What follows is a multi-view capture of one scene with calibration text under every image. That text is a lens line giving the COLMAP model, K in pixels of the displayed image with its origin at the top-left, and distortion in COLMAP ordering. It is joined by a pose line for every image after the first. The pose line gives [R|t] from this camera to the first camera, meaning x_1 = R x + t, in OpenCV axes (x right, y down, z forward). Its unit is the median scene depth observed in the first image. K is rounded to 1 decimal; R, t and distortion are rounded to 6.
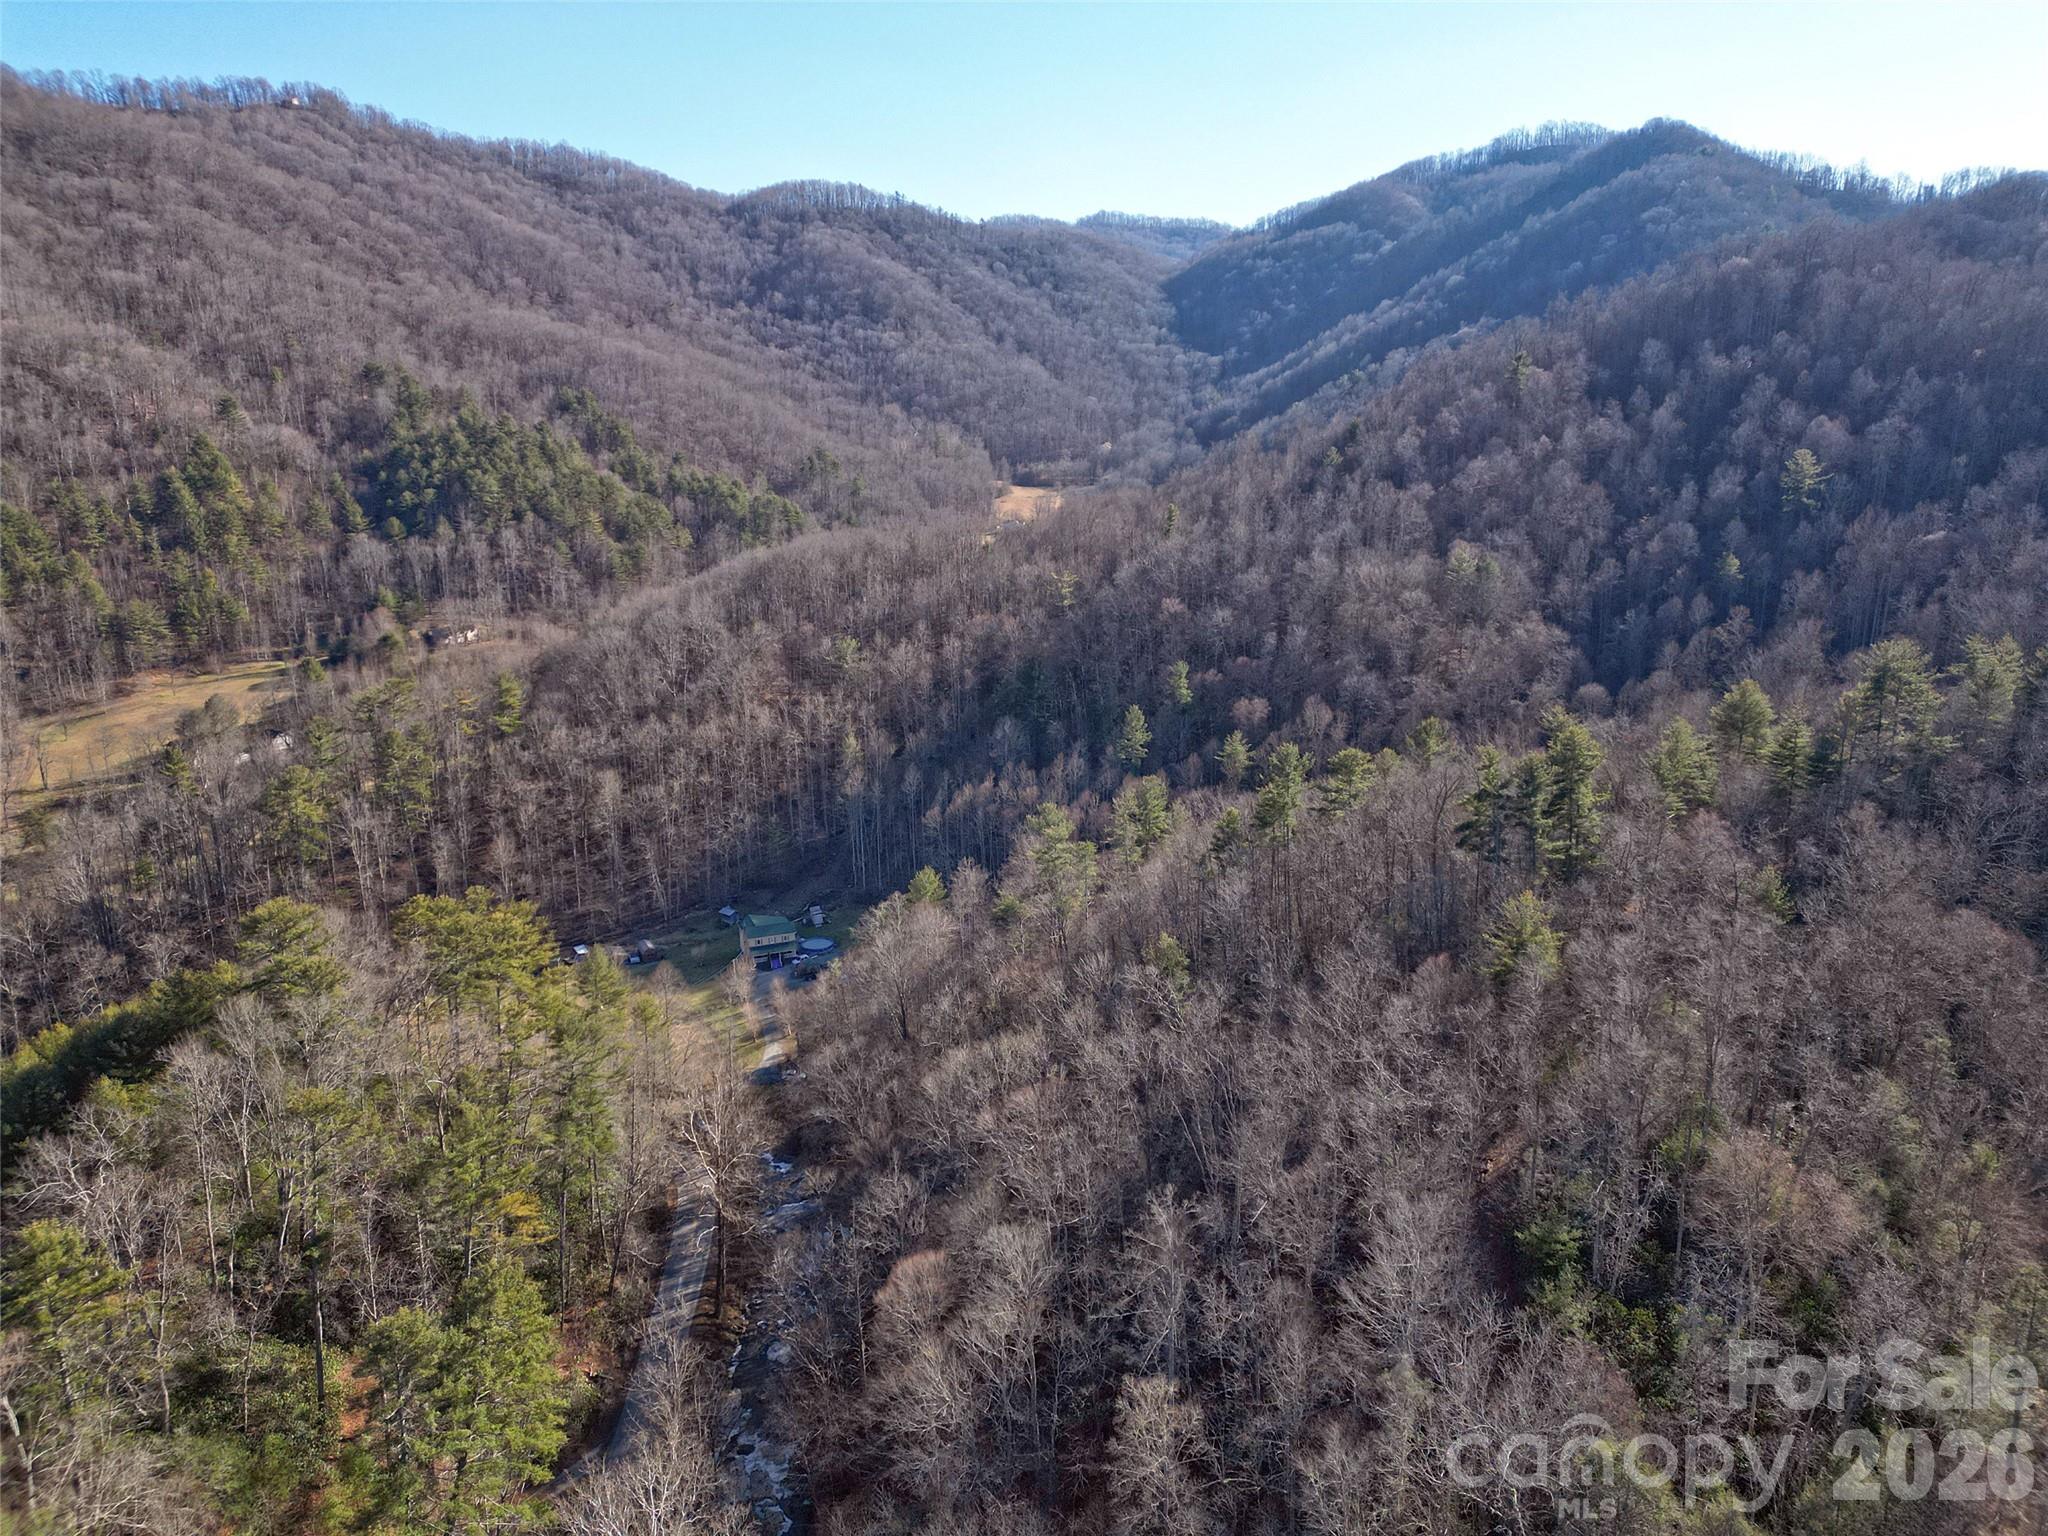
lens RADIAL K [[1389.0, 0, 1024.0], [0, 1389.0, 768.0], [0, 0, 1]] dist [0.069632, -0.050306]
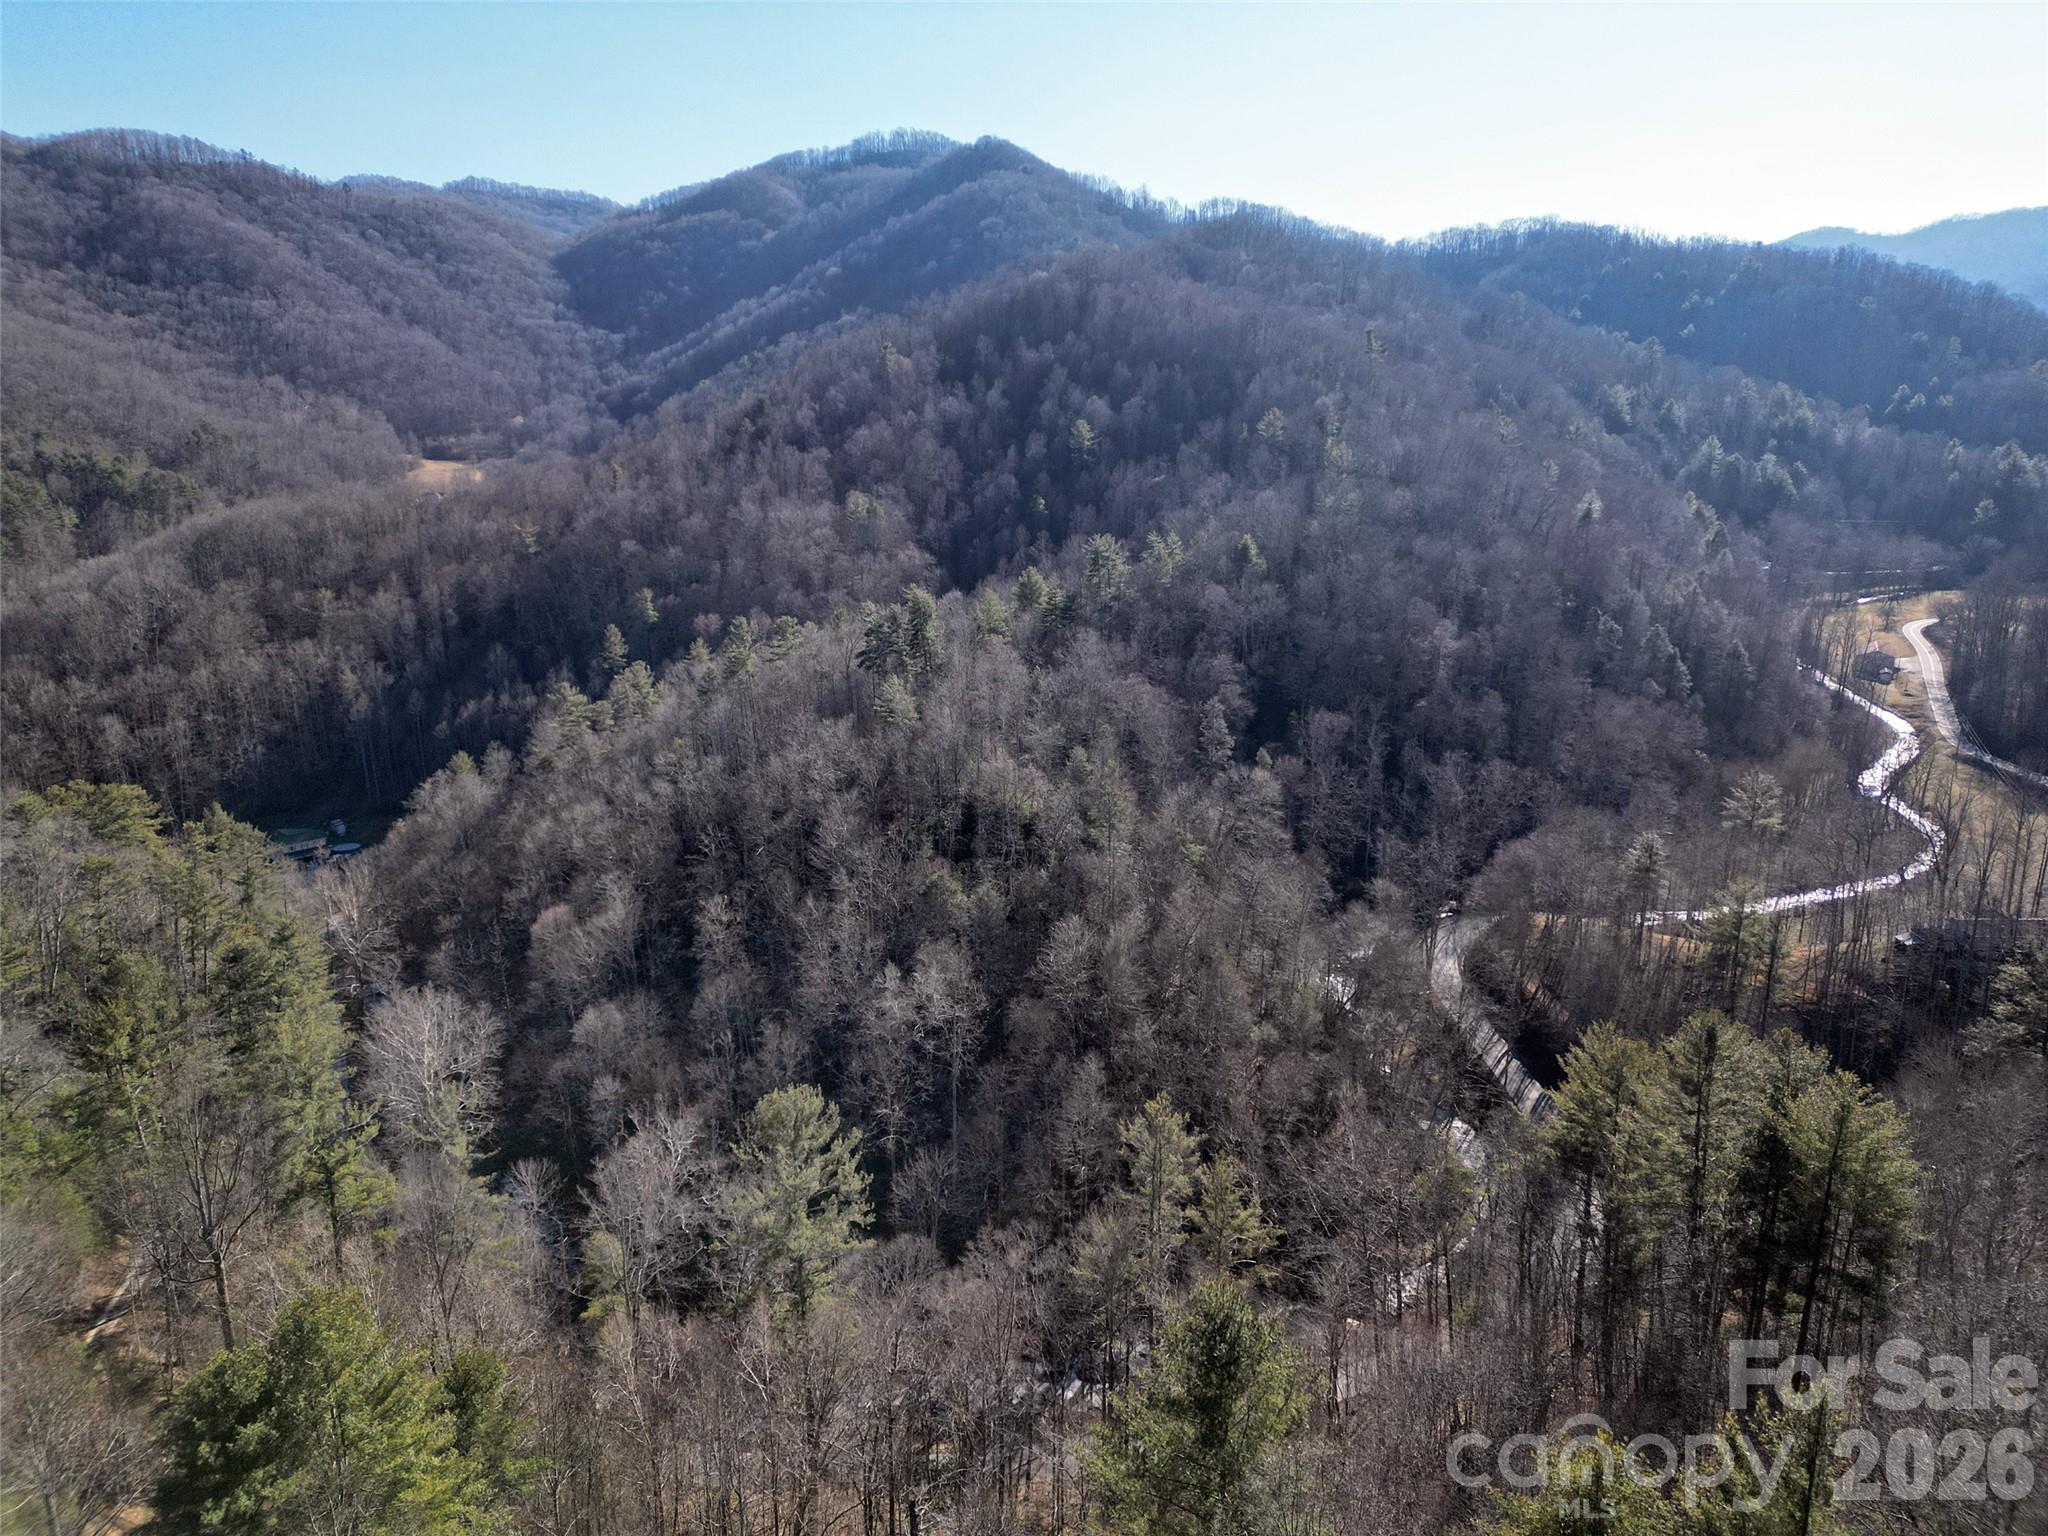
lens RADIAL K [[1468.9, 0, 1024.0], [0, 1468.9, 768.0], [0, 0, 1]] dist [0.122435, -0.149523]
pose [[0.921265, -0.096618, 0.376745, -0.048613], [0.096628, 0.995141, 0.018921, 0.049056], [-0.376742, 0.018973, 0.926124, -0.190082]]
